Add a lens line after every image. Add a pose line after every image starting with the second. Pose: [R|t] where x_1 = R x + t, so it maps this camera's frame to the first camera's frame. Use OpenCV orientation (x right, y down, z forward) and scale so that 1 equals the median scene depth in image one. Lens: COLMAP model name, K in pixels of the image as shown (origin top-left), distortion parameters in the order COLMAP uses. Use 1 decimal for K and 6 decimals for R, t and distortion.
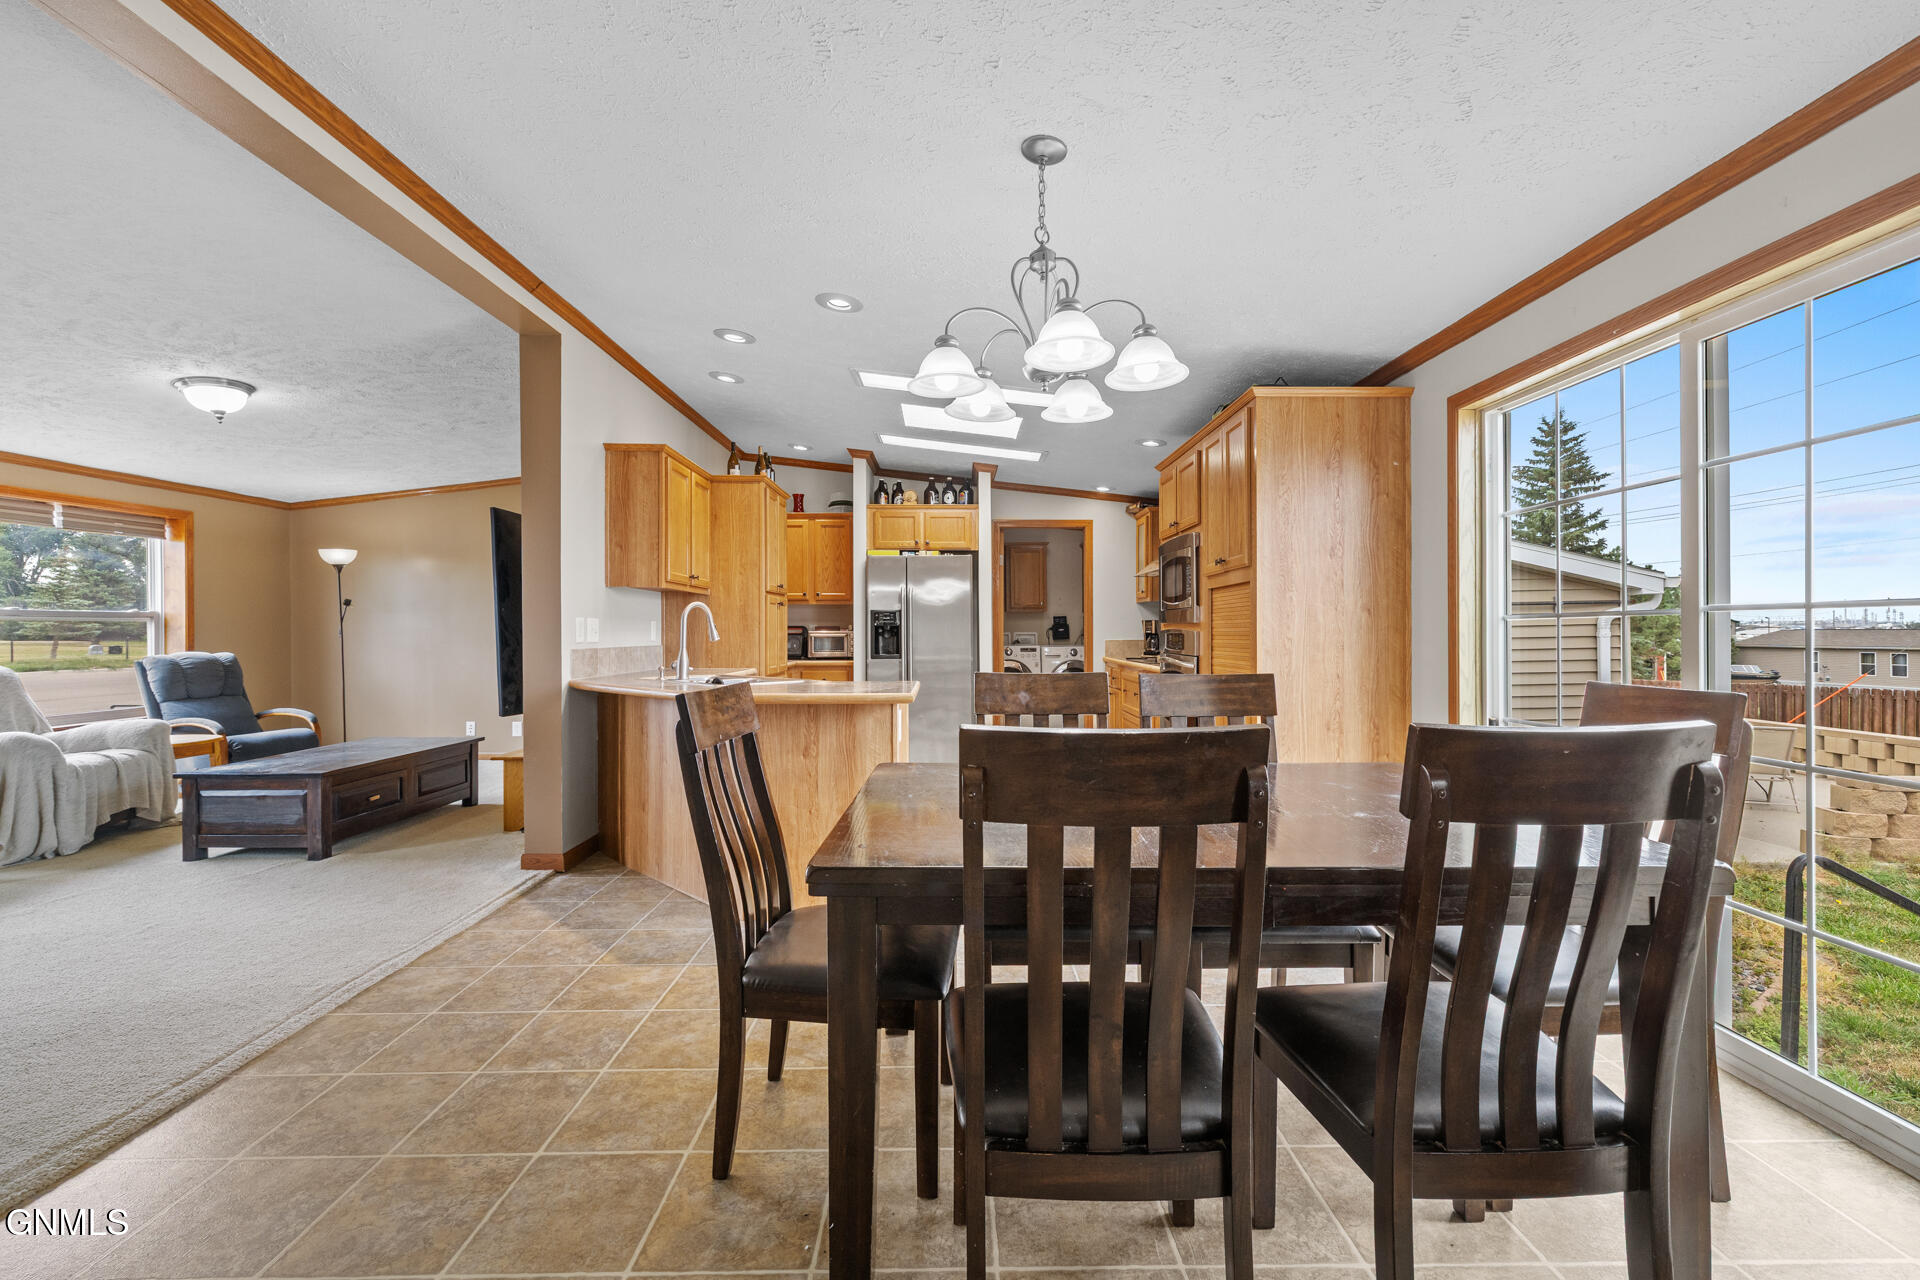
lens RADIAL K [[809.9, 0, 961.3], [0, 809.9, 633.7], [0, 0, 1]] dist [-0.001144, 0.000147]
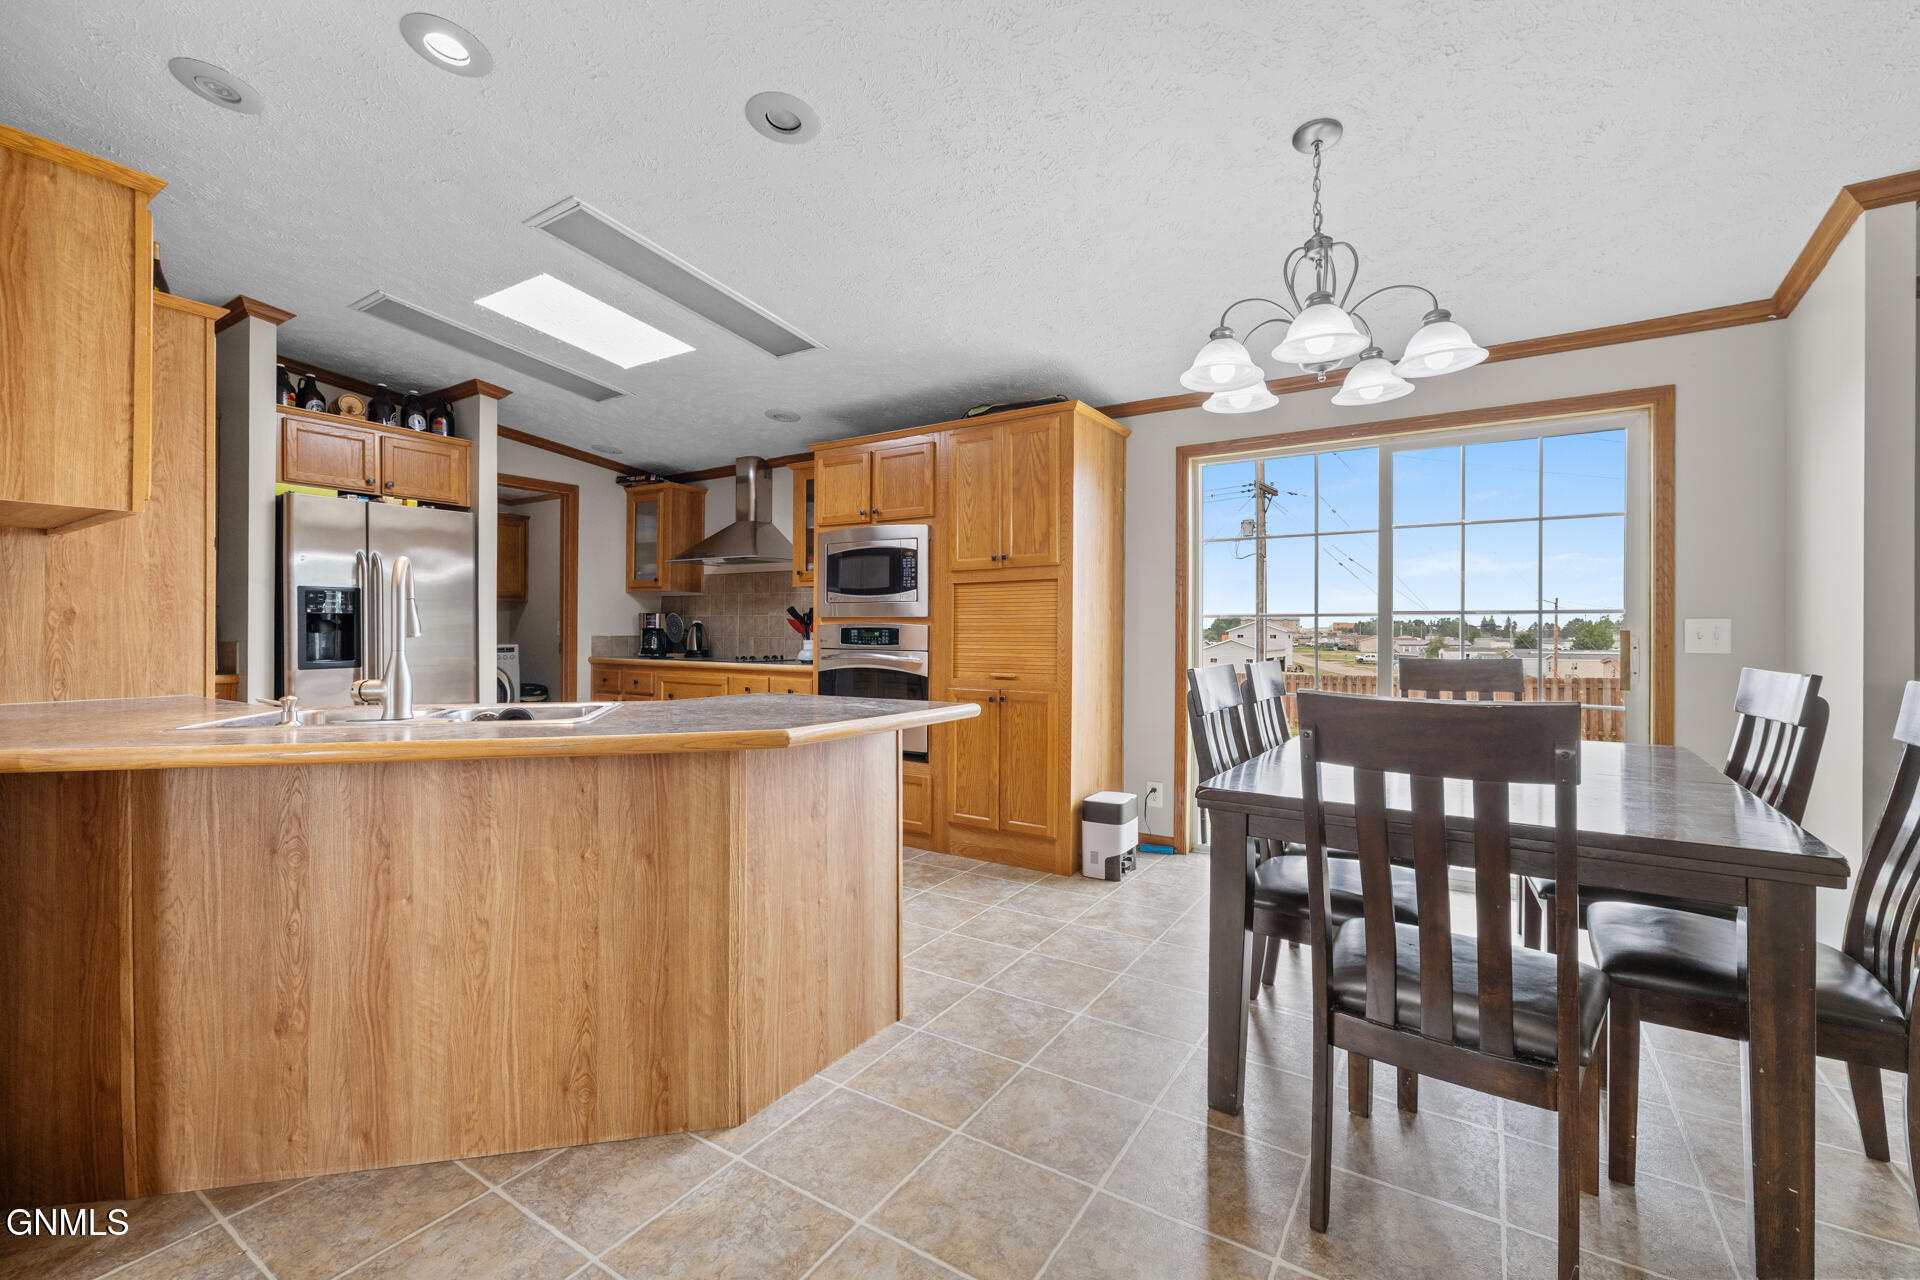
lens RADIAL K [[809.9, 0, 961.3], [0, 809.9, 633.7], [0, 0, 1]] dist [-0.001144, 0.000147]
pose [[0.557229, -0.003532, 0.830351, -0.355270], [-0.000321, 0.999990, 0.004469, 0.002258], [-0.830359, -0.002757, 0.557222, 0.297570]]
